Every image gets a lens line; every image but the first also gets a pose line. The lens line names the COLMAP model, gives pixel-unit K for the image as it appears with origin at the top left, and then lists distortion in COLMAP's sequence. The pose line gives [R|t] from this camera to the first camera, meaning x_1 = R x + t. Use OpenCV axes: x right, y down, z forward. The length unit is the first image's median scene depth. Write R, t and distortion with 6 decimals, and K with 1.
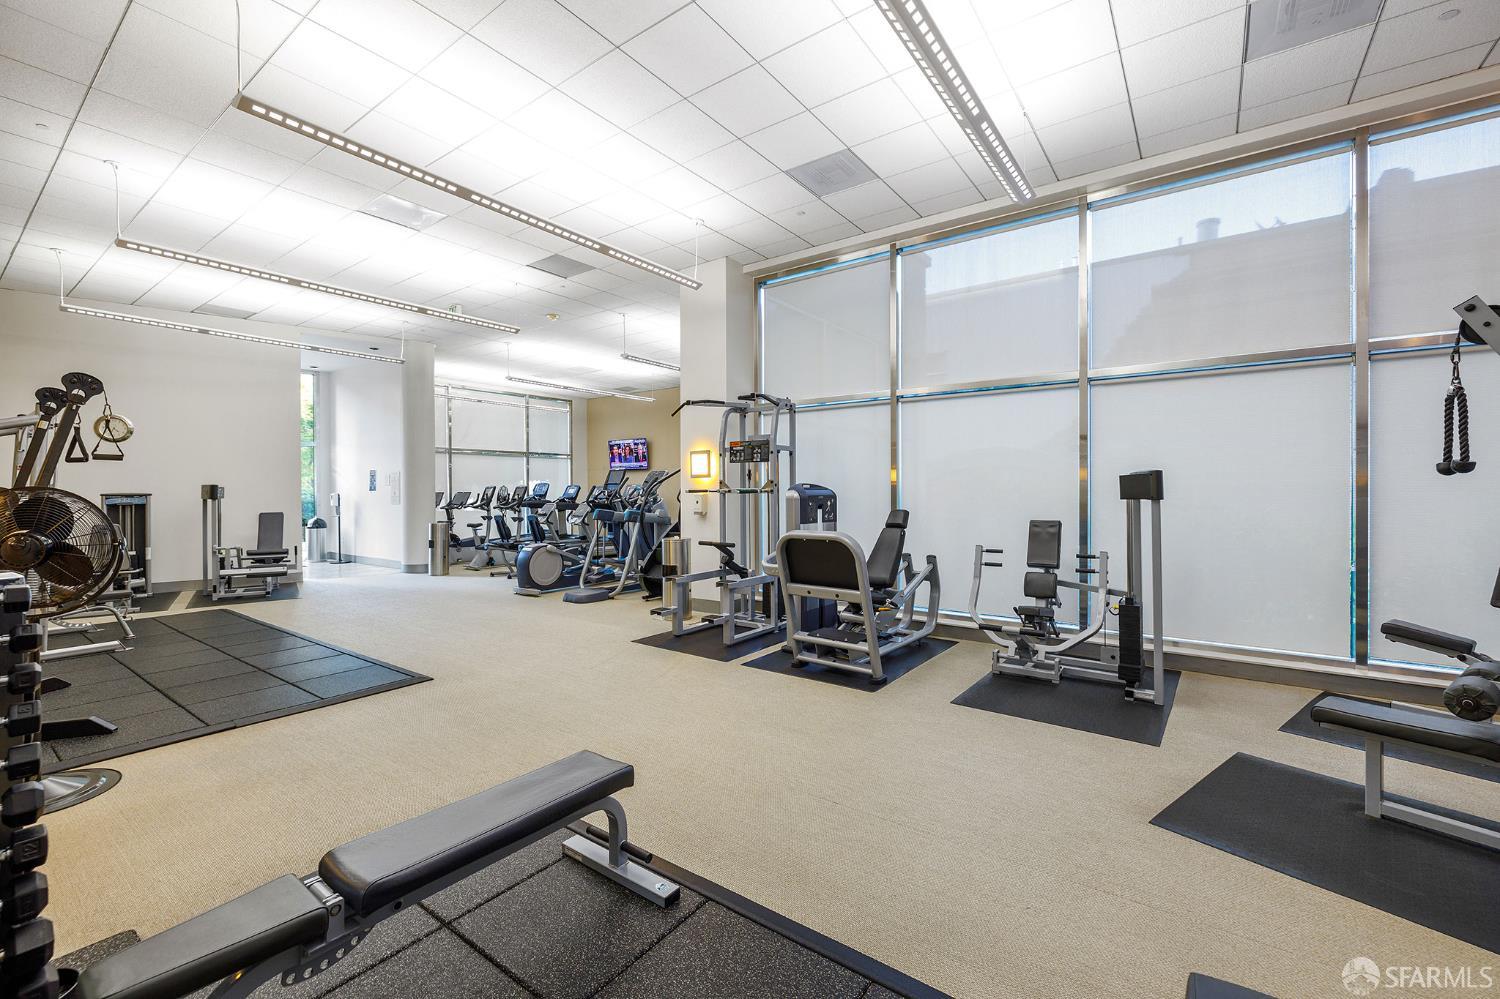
lens RADIAL K [[623.6, 0, 750.0], [0, 623.6, 499.5], [0, 0, 1]] dist [0.000495, 0.000093]
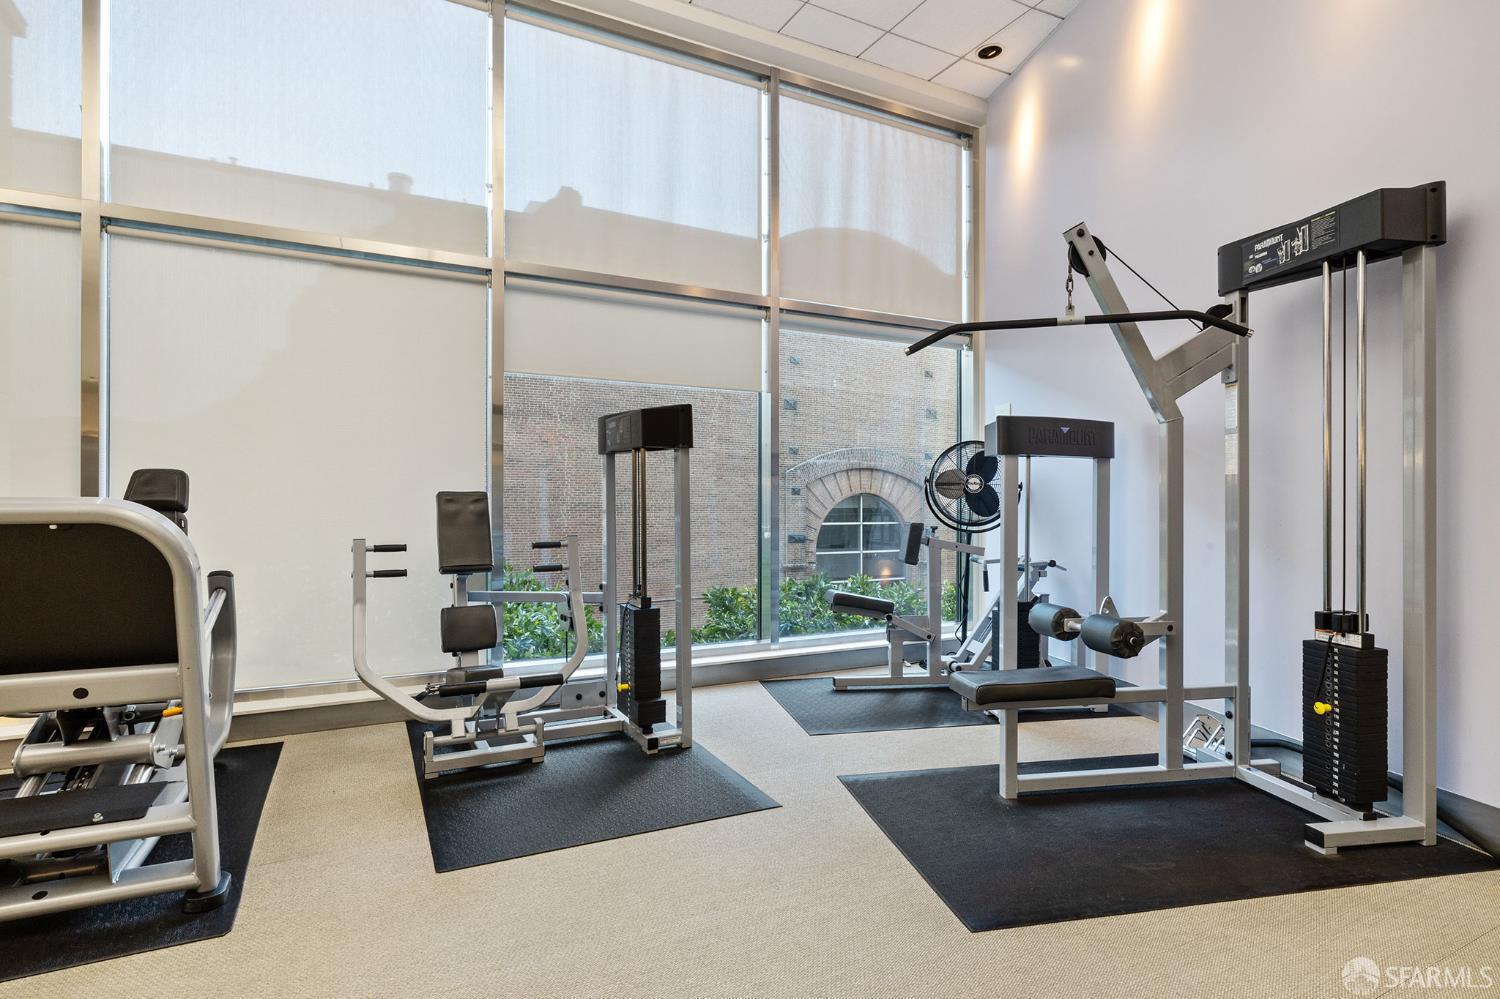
lens RADIAL K [[786.4, 0, 750.0], [0, 786.4, 499.5], [0, 0, 1]] dist [0.002797, 0.000251]
pose [[0.434865, 0.001862, 0.900494, -0.086142], [0.011653, 0.999902, -0.007695, 0.057500], [-0.900420, 0.013840, 0.434801, 0.498563]]
